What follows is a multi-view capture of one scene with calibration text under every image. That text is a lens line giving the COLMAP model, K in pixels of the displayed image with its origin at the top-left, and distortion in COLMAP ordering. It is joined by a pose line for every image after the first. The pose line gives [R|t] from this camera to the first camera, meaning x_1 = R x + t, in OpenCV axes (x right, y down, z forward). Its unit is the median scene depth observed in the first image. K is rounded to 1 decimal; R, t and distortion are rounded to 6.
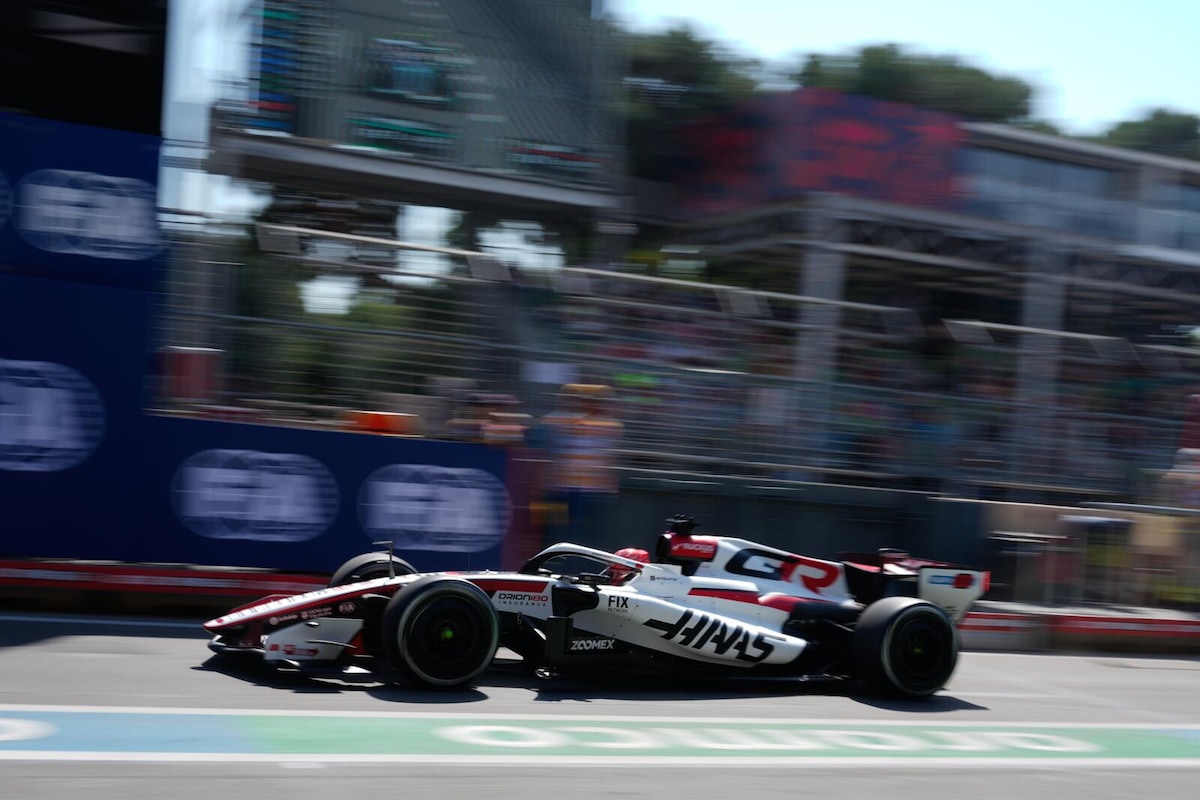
lens RADIAL K [[2208.4, 0, 600.0], [0, 2208.4, 400.0], [0, 0, 1]] dist [-0.015033, 0.117514]
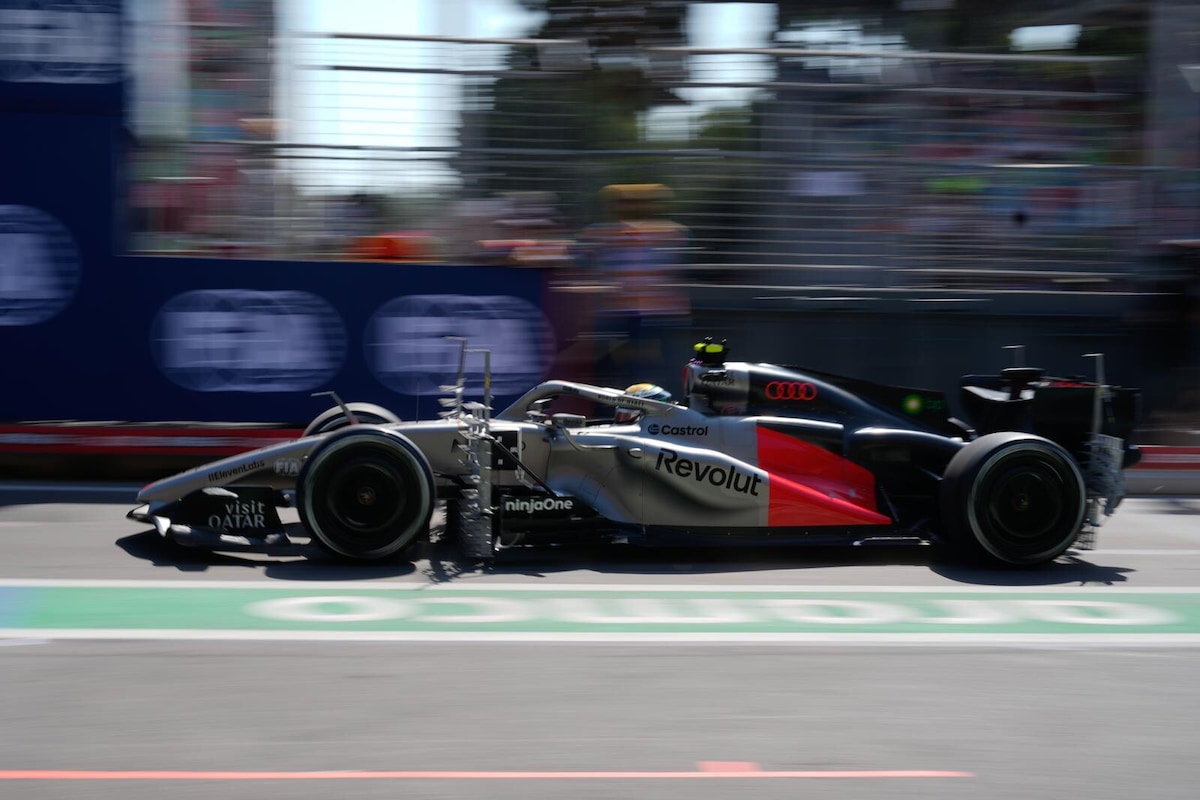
lens RADIAL K [[2208.4, 0, 600.0], [0, 2208.4, 400.0], [0, 0, 1]] dist [-0.015033, 0.117514]
pose [[0.905366, -0.040604, -0.422687, 0.327421], [0.064968, 0.996944, 0.043388, 0.036769], [0.419633, -0.066743, 0.905237, 0.259584]]
